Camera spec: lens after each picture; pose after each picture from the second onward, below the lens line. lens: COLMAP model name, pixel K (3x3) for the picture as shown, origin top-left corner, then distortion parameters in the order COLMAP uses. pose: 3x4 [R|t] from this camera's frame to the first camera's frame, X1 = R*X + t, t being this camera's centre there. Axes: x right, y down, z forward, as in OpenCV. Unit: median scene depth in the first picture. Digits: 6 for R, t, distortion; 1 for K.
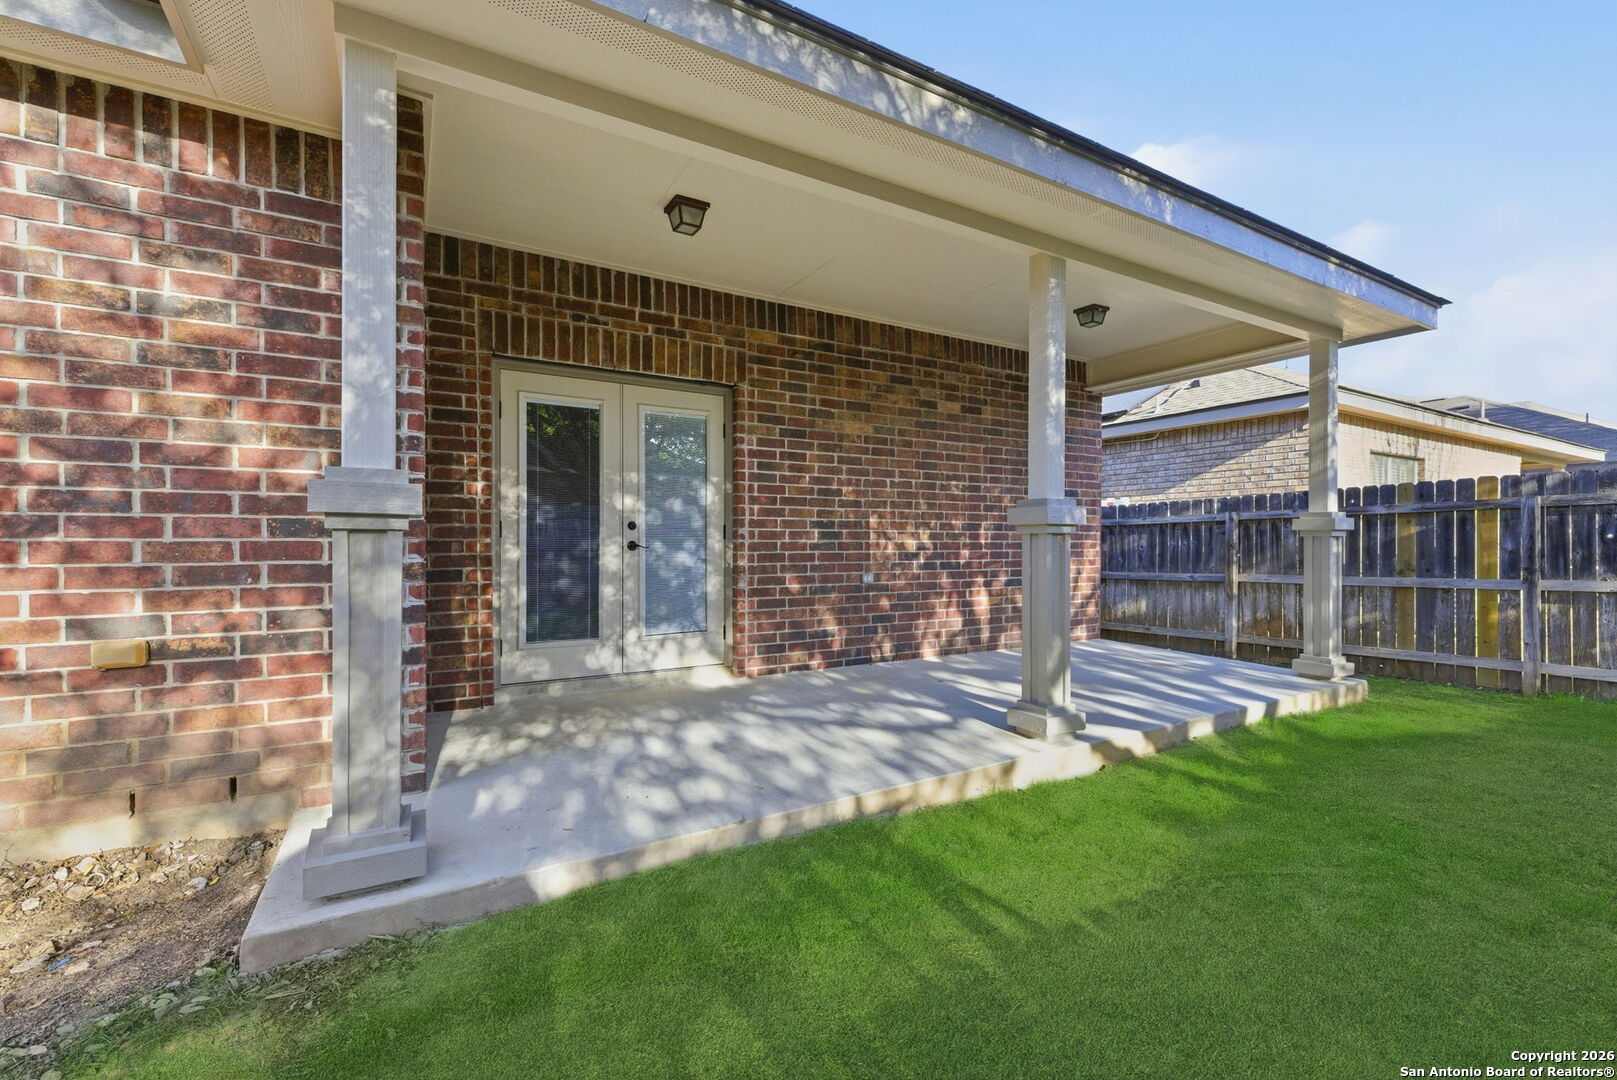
lens RADIAL K [[687.6, 0, 812.4], [0, 687.6, 531.8], [0, 0, 1]] dist [0.001404, -0.000608]
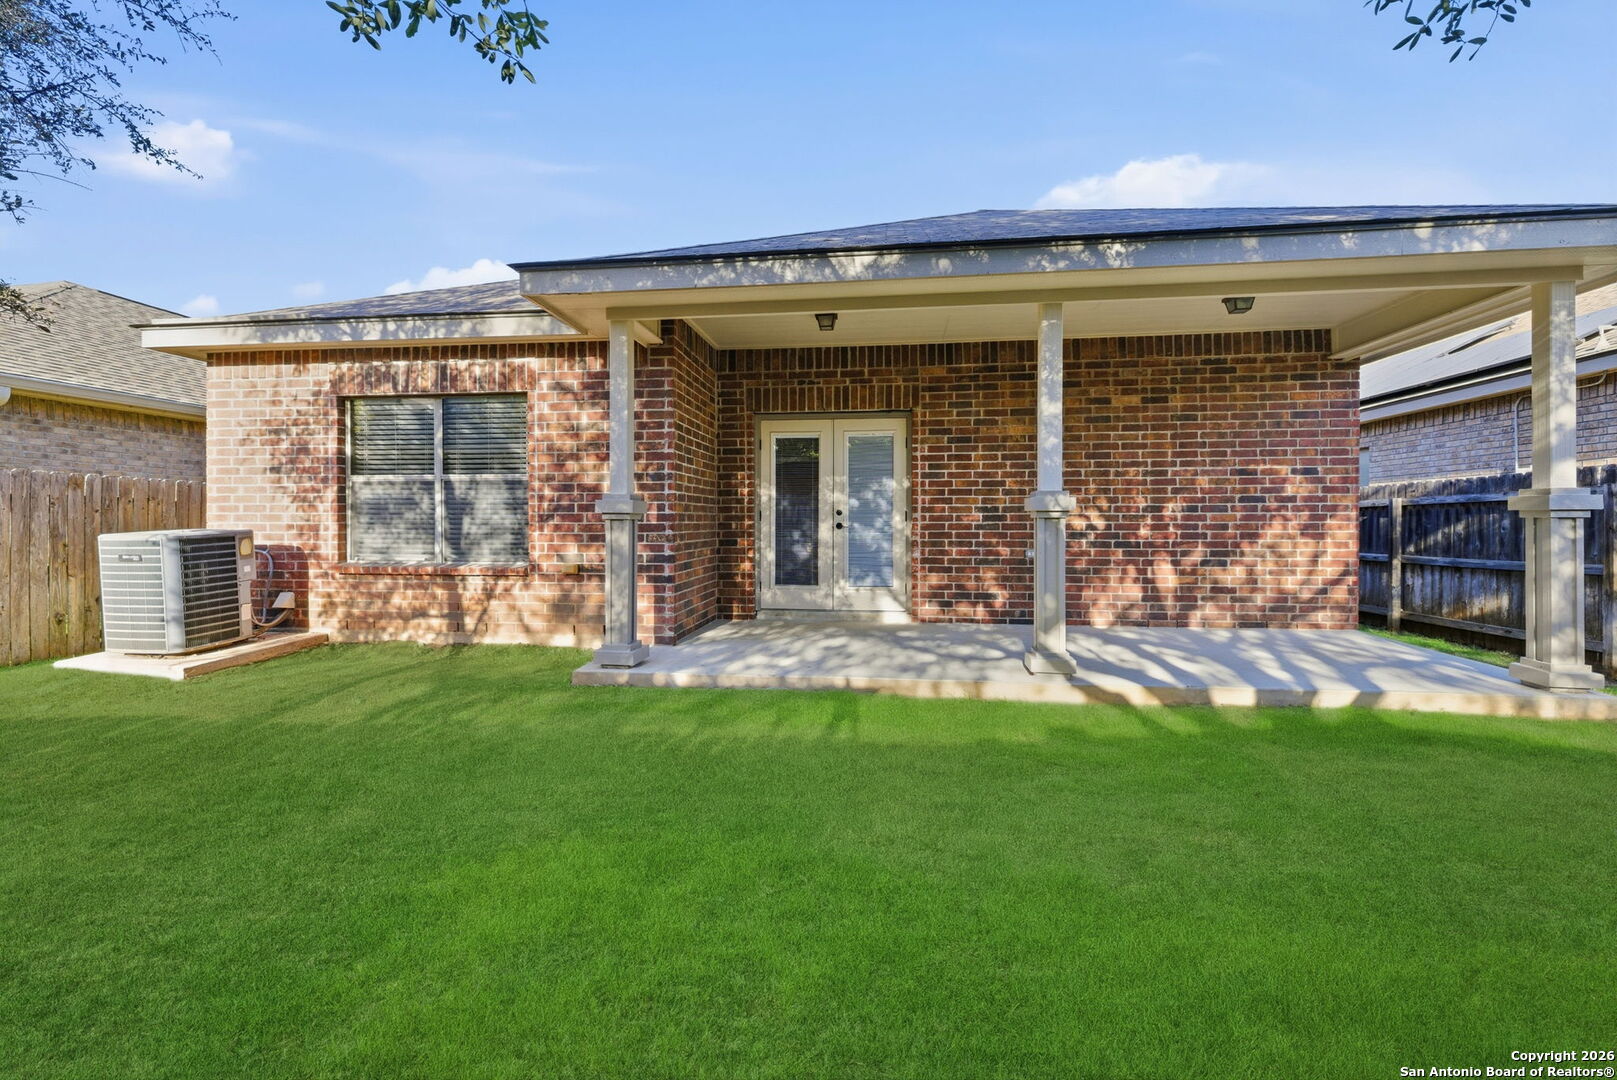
lens RADIAL K [[656.4, 0, 818.0], [0, 656.4, 513.6], [0, 0, 1]] dist [0.002033, 0.000046]
pose [[0.795214, -0.009051, -0.606261, 0.518840], [0.009768, 0.999950, -0.002116, -0.003266], [0.606250, -0.004239, 0.795263, -0.159684]]
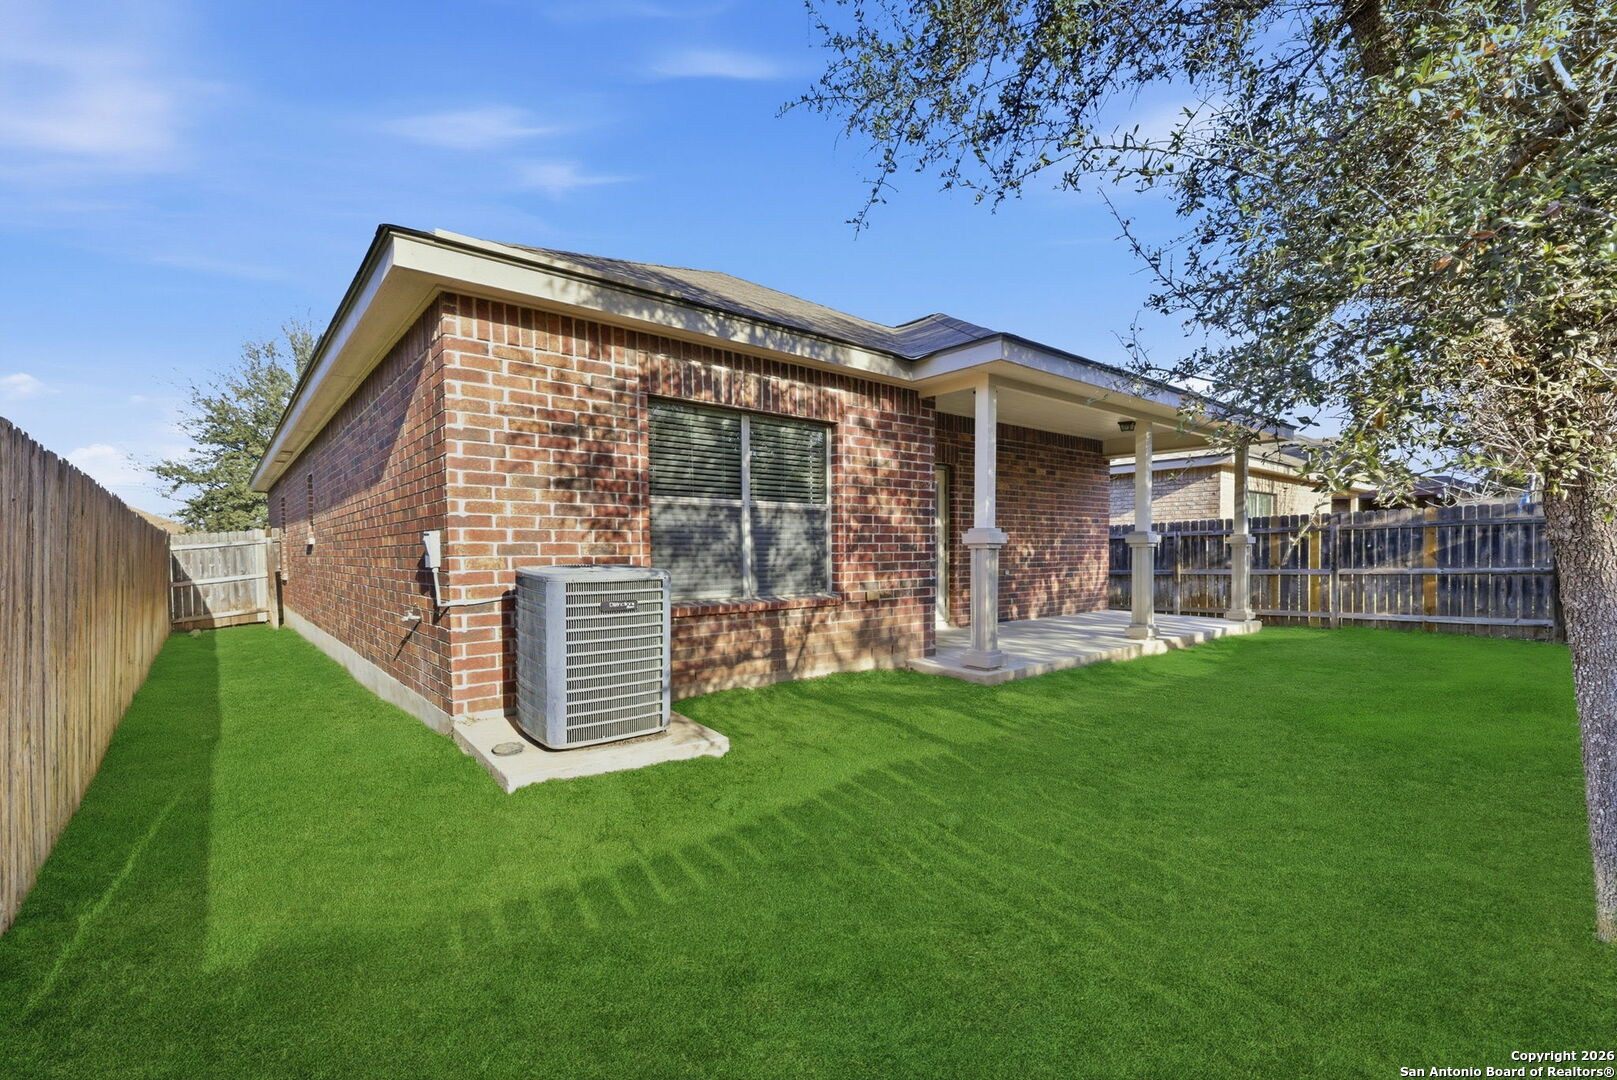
lens RADIAL K [[700.5, 0, 810.9], [0, 700.5, 550.9], [0, 0, 1]] dist [-0.011195, -0.000149]
pose [[0.987764, -0.006252, 0.155831, -0.744194], [0.003738, 0.999858, 0.016417, -0.018638], [-0.155911, -0.015633, 0.987647, -0.731684]]
